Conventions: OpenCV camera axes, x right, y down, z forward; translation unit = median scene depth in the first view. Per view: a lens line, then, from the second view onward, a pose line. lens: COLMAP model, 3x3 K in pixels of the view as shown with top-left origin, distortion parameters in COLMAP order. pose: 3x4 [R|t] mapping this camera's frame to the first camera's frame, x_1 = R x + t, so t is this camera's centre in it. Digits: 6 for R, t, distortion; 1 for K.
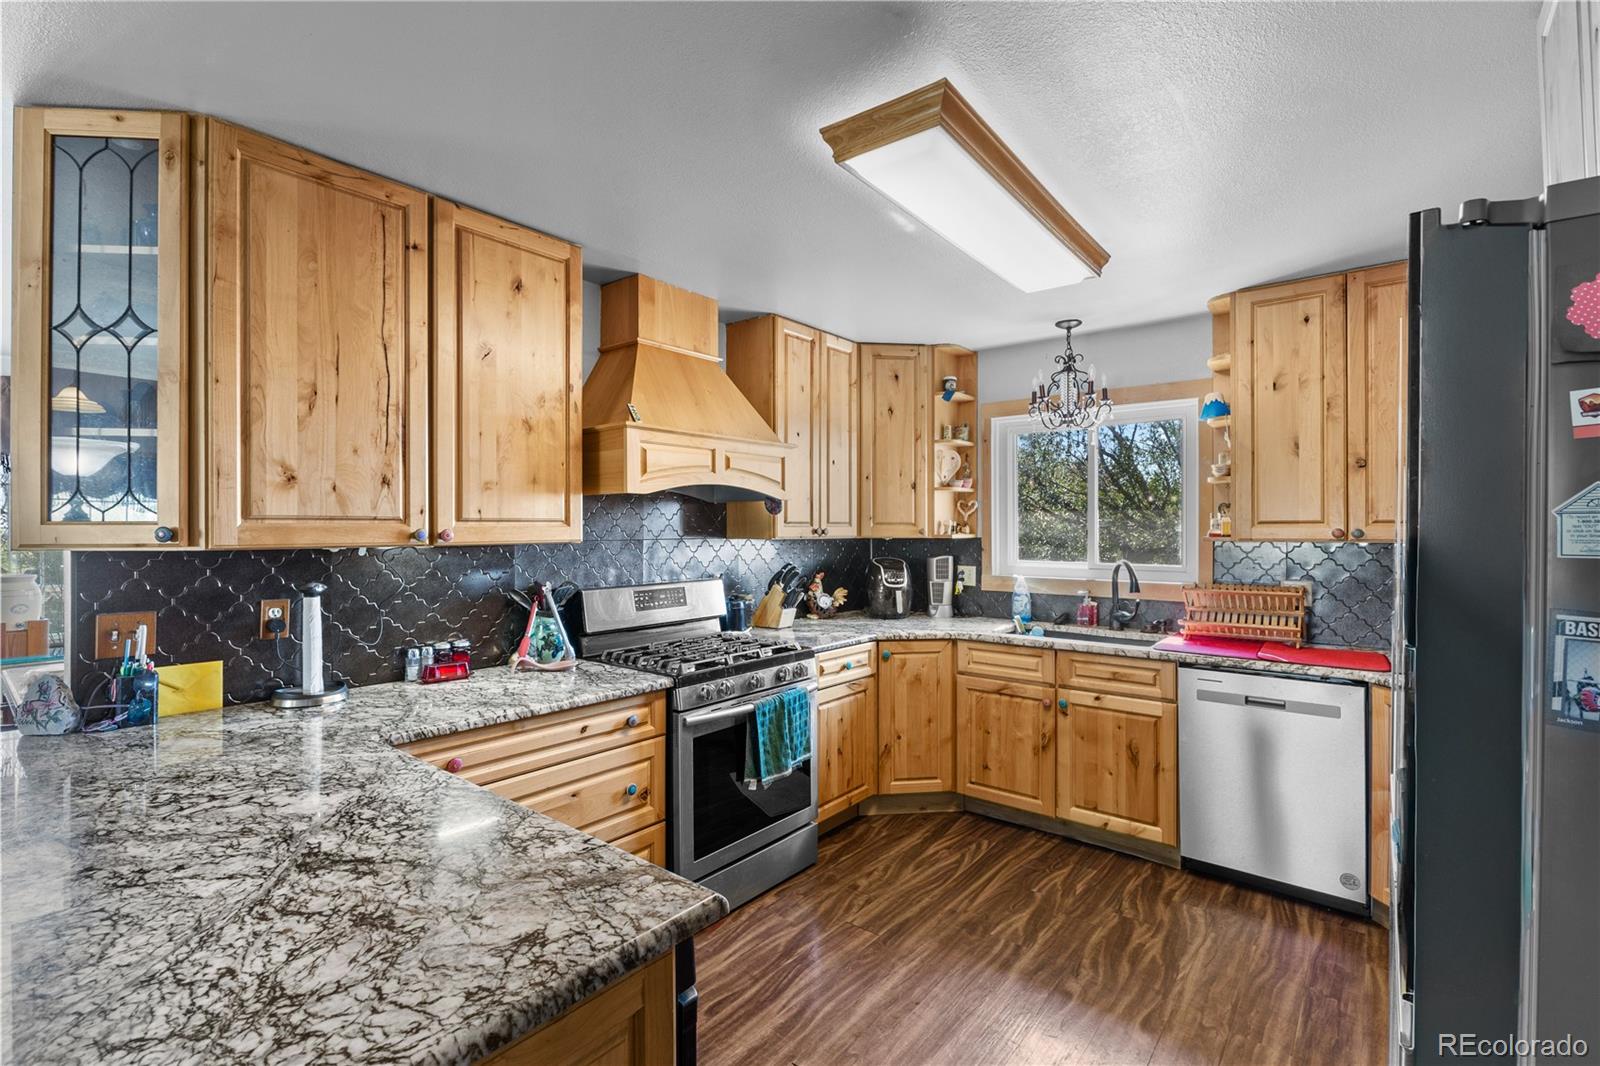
lens RADIAL K [[722.3, 0, 808.0], [0, 722.3, 532.8], [0, 0, 1]] dist [-0.004700, -0.003292]
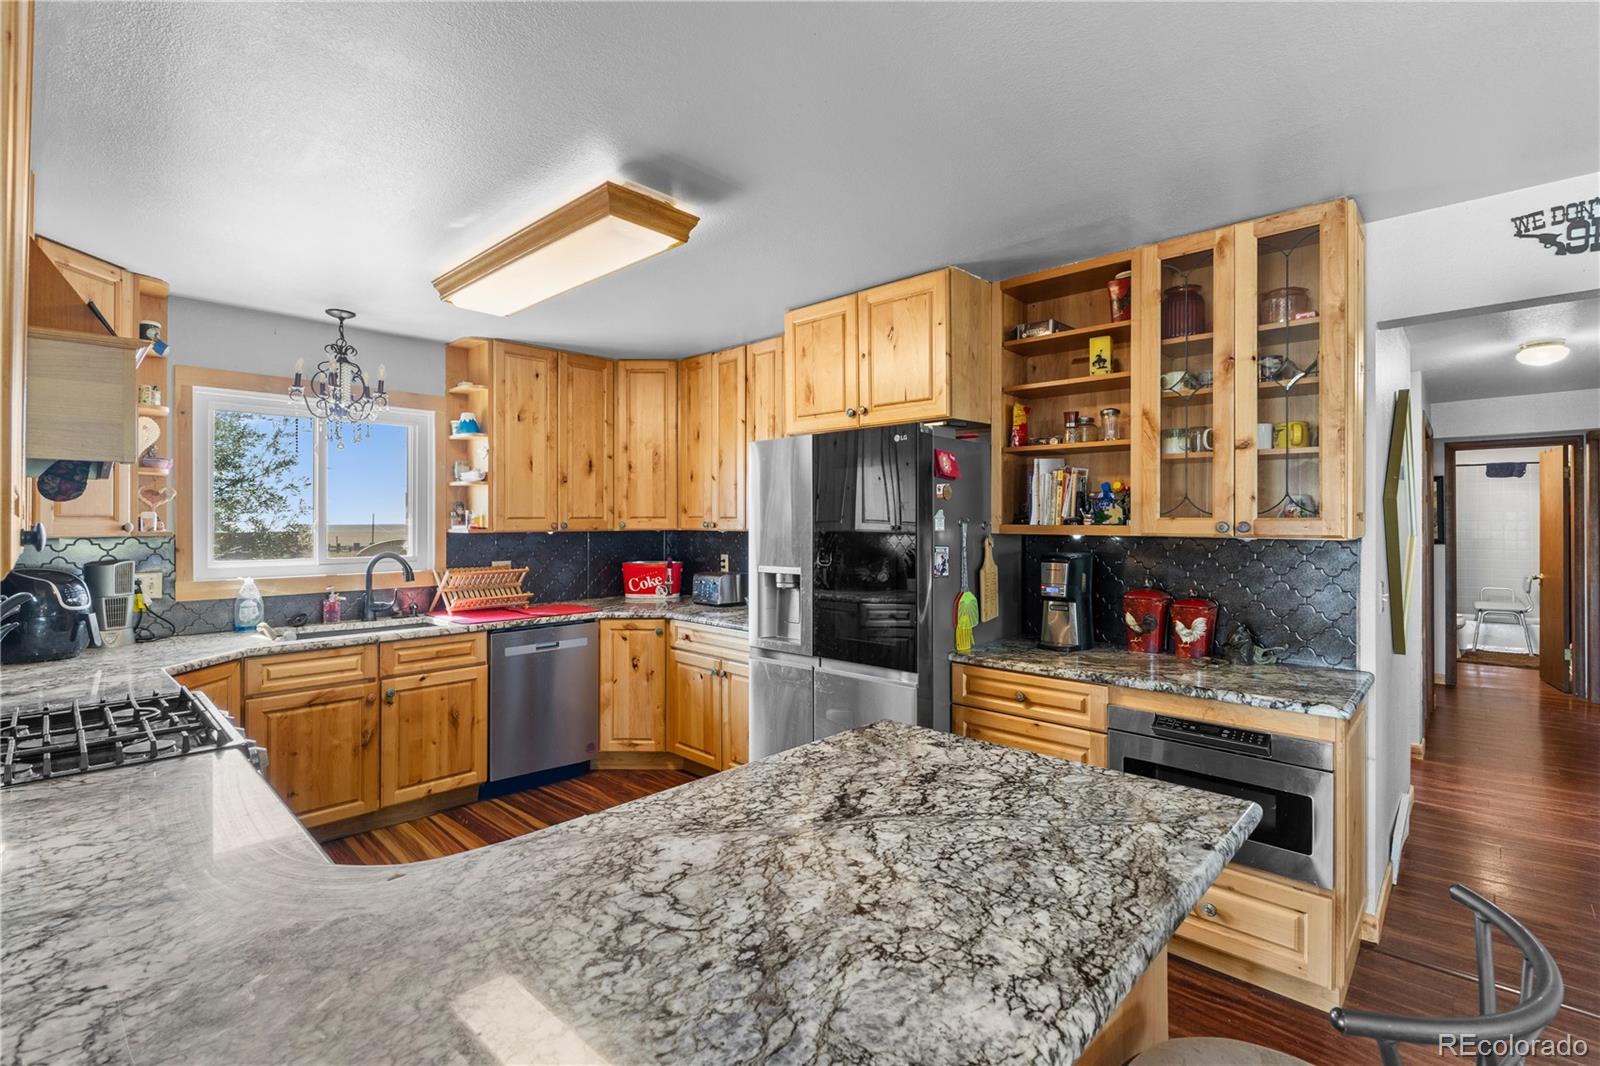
lens RADIAL K [[722.3, 0, 807.7], [0, 722.3, 524.6], [0, 0, 1]] dist [-0.004700, -0.003292]
pose [[0.082517, -0.003611, 0.996583, -1.842789], [0.006331, 0.999975, 0.003099, -0.008852], [-0.996570, 0.006054, 0.082538, 0.957895]]
